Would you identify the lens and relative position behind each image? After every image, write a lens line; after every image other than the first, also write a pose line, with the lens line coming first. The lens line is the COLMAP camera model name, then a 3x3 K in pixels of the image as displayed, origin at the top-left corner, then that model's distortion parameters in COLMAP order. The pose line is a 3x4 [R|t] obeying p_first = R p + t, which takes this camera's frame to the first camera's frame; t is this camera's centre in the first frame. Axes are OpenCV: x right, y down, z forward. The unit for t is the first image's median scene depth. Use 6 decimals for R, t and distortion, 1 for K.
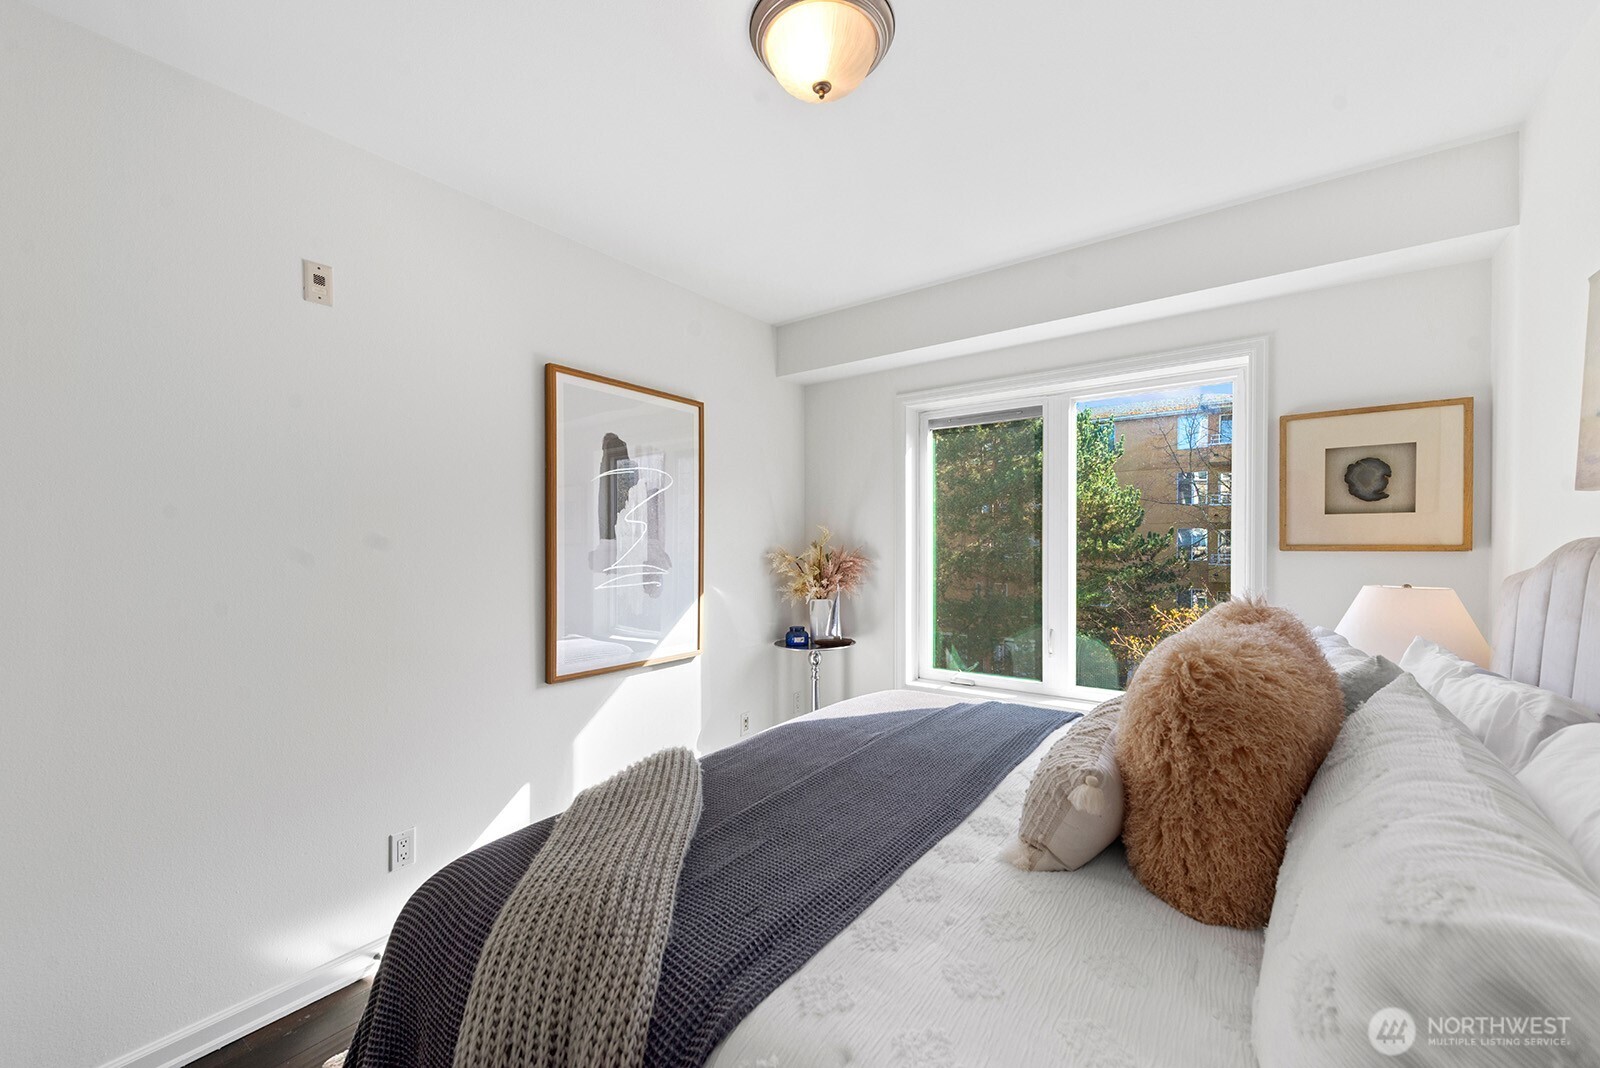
lens RADIAL K [[635.0, 0, 800.6], [0, 635.0, 543.0], [0, 0, 1]] dist [0.000189, 0.000054]
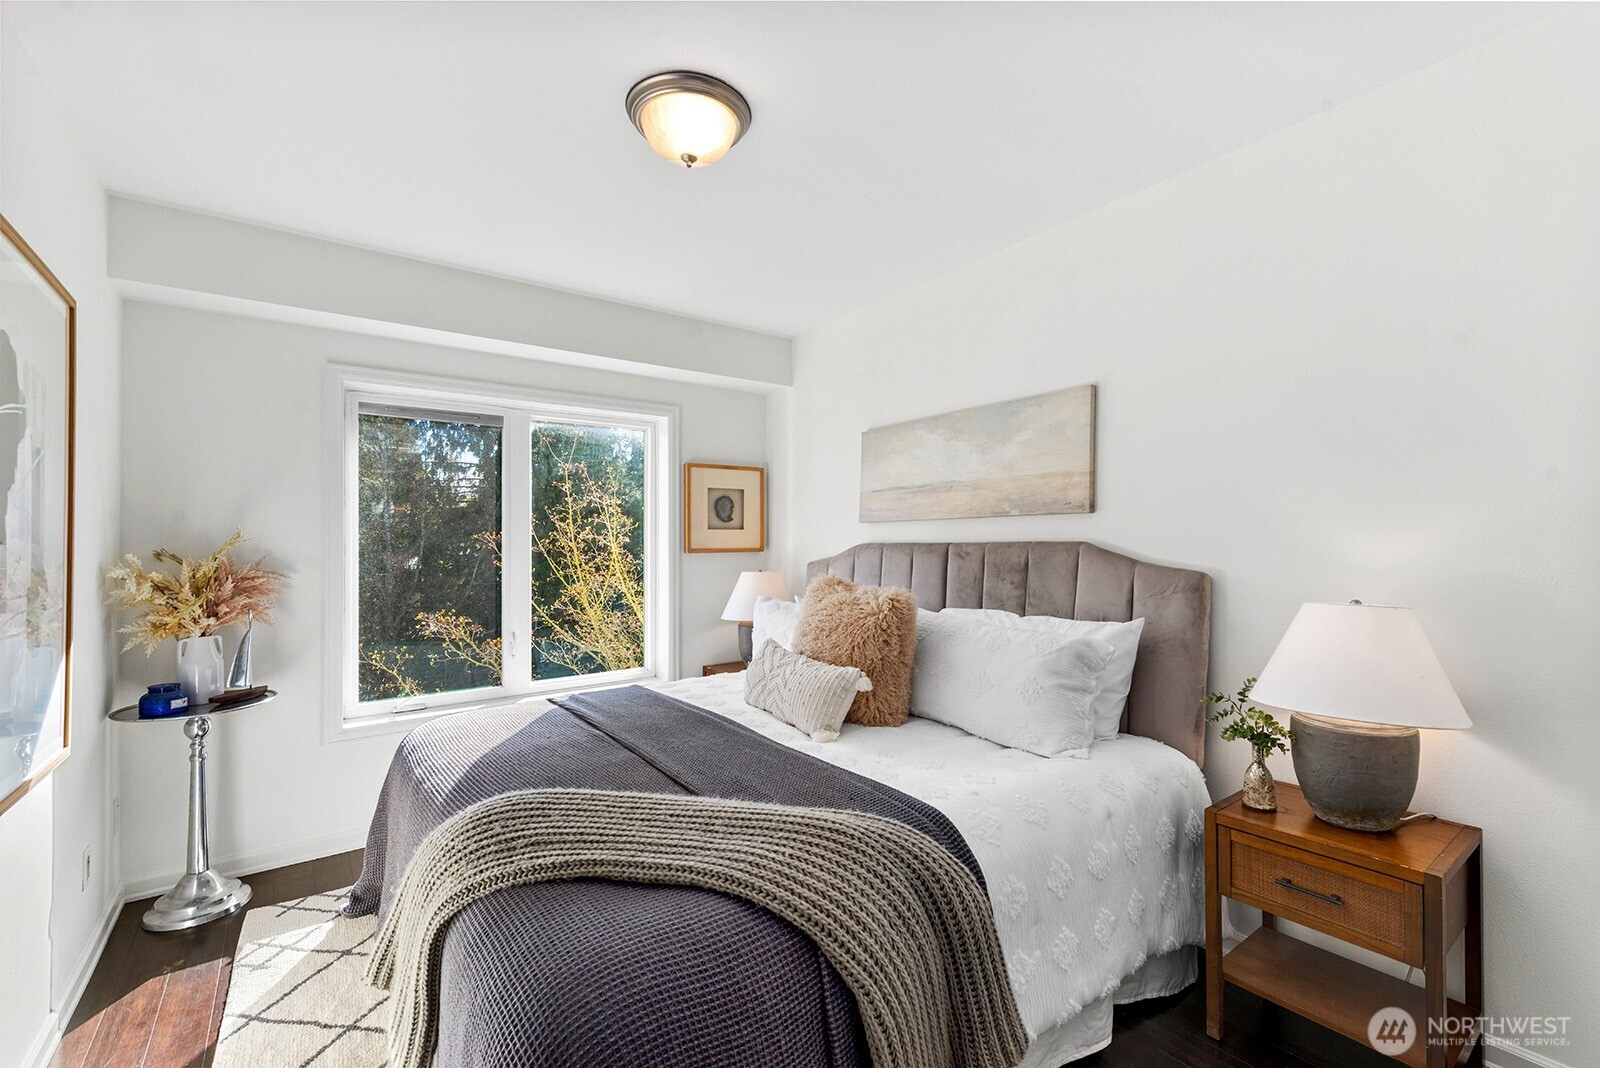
lens RADIAL K [[682.7, 0, 801.5], [0, 682.7, 536.3], [0, 0, 1]] dist [0.001237, -0.003070]
pose [[0.285803, 0.013761, 0.958190, -0.720835], [0.010800, 0.999787, -0.017580, 0.004287], [-0.958228, 0.015373, 0.285593, 0.293675]]
